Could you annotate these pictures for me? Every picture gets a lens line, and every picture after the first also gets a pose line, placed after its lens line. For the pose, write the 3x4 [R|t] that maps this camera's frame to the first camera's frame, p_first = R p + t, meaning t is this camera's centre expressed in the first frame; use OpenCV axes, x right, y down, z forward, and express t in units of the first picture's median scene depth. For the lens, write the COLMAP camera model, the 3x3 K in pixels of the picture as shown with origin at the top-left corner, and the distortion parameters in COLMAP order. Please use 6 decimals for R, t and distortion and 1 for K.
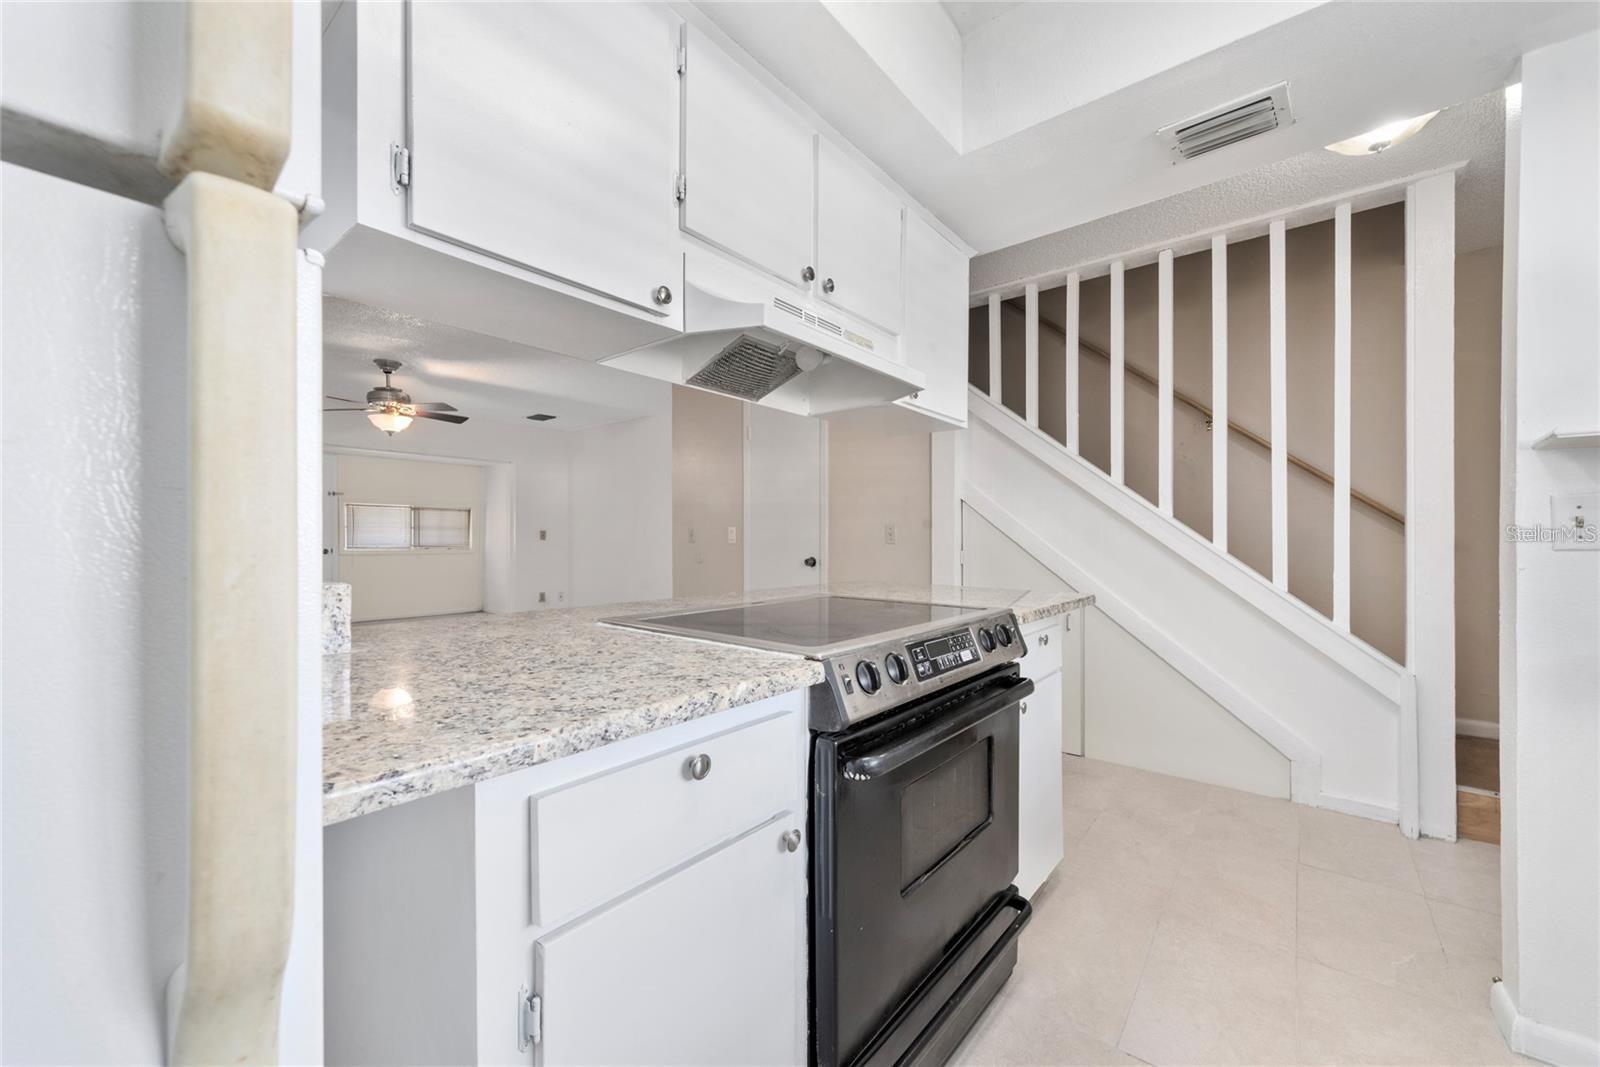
lens RADIAL K [[607.8, 0, 797.0], [0, 607.8, 539.1], [0, 0, 1]] dist [0.010537, -0.000004]
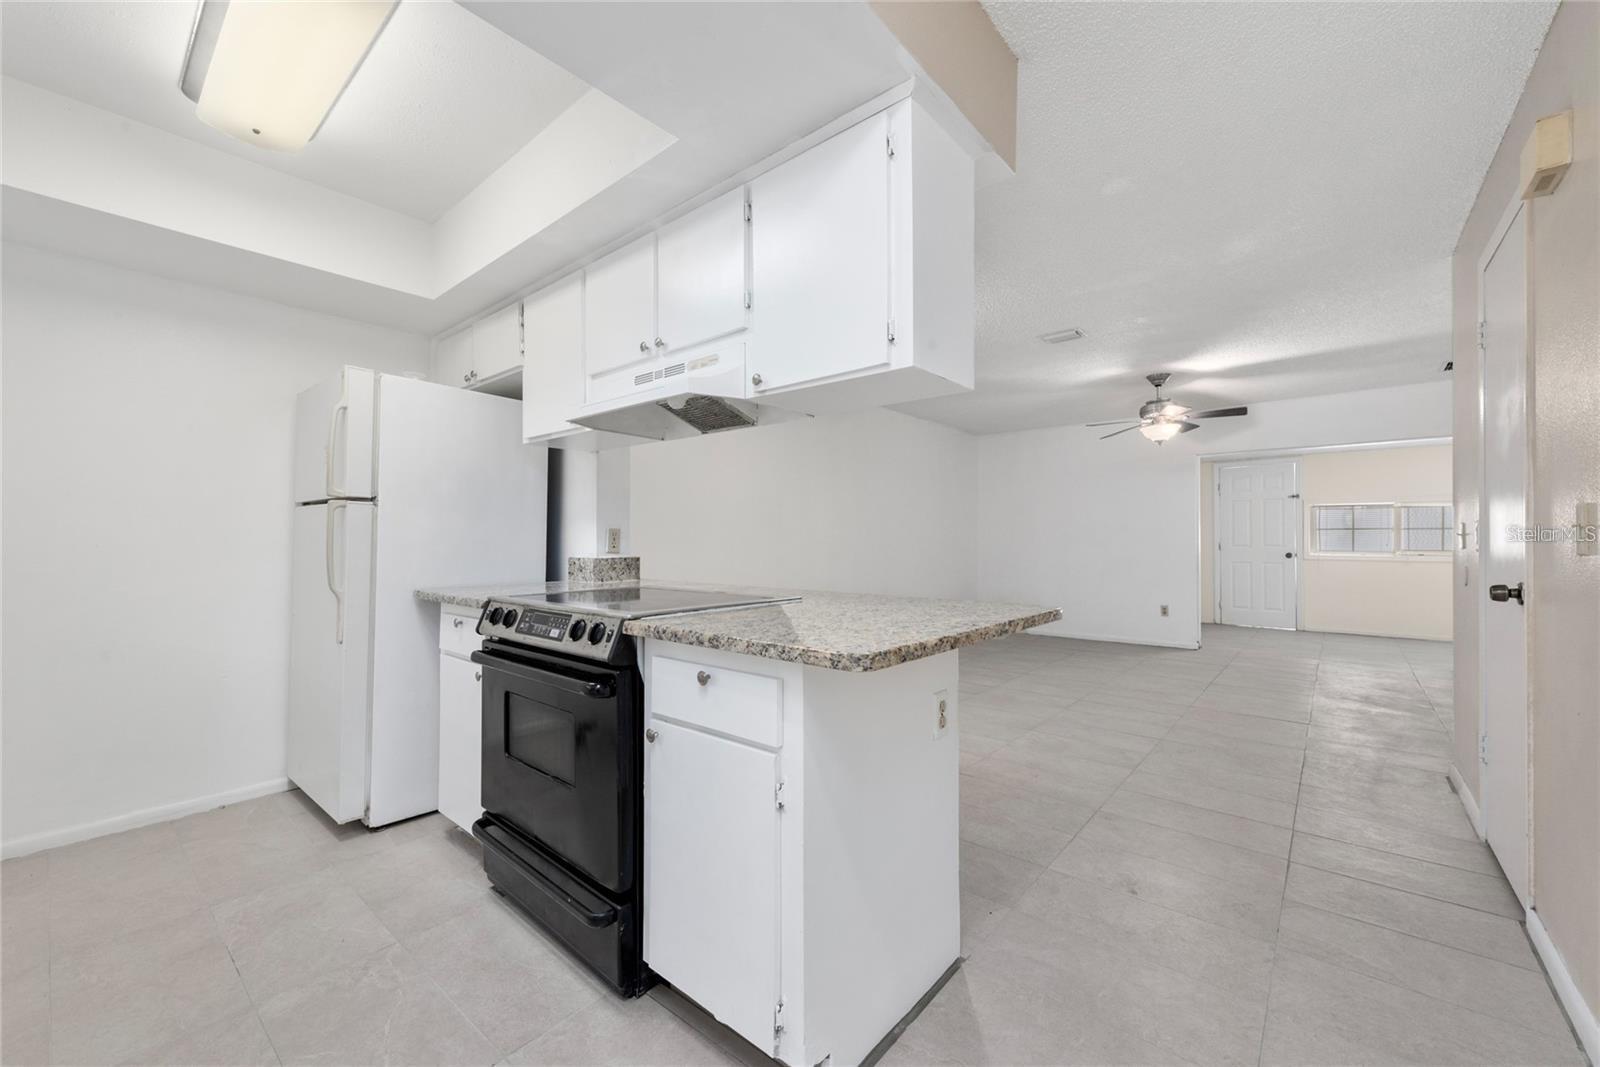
lens RADIAL K [[623.2, 0, 817.4], [0, 623.2, 540.5], [0, 0, 1]] dist [0.012303, -0.000061]
pose [[-0.010297, -0.000126, -0.999947, 0.425525], [-0.002876, 0.999996, -0.000096, -0.001112], [0.999943, 0.002875, -0.010298, 0.421188]]
